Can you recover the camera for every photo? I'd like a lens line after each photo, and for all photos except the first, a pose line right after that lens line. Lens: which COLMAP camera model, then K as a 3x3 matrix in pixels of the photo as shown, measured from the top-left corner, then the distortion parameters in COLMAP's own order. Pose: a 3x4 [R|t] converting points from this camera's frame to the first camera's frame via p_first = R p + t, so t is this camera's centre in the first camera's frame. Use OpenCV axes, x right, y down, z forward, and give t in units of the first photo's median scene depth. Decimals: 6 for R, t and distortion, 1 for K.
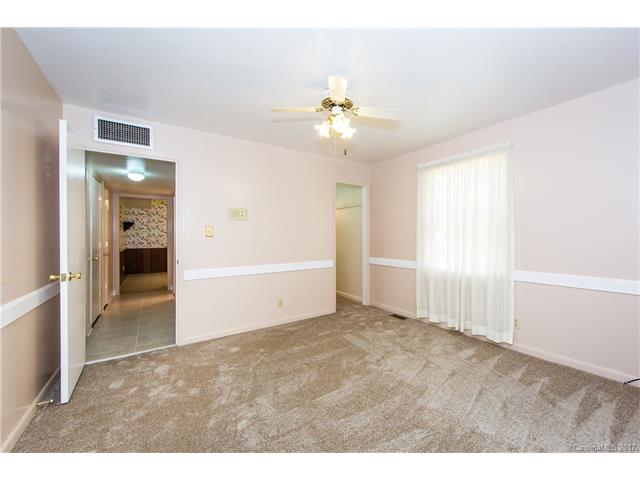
lens RADIAL K [[256.8, 0, 320.4], [0, 256.8, 237.3], [0, 0, 1]] dist [0.000735, 0.000125]
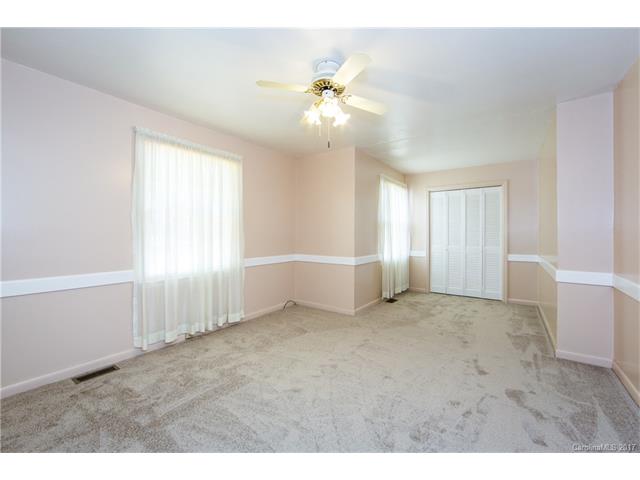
lens RADIAL K [[256.8, 0, 320.1], [0, 256.8, 241.4], [0, 0, 1]] dist [0.000735, 0.000125]
pose [[-0.352821, -0.027160, 0.935297, -0.489940], [-0.004886, 0.999618, 0.027184, 0.000315], [-0.935678, 0.005021, -0.352819, 0.922774]]
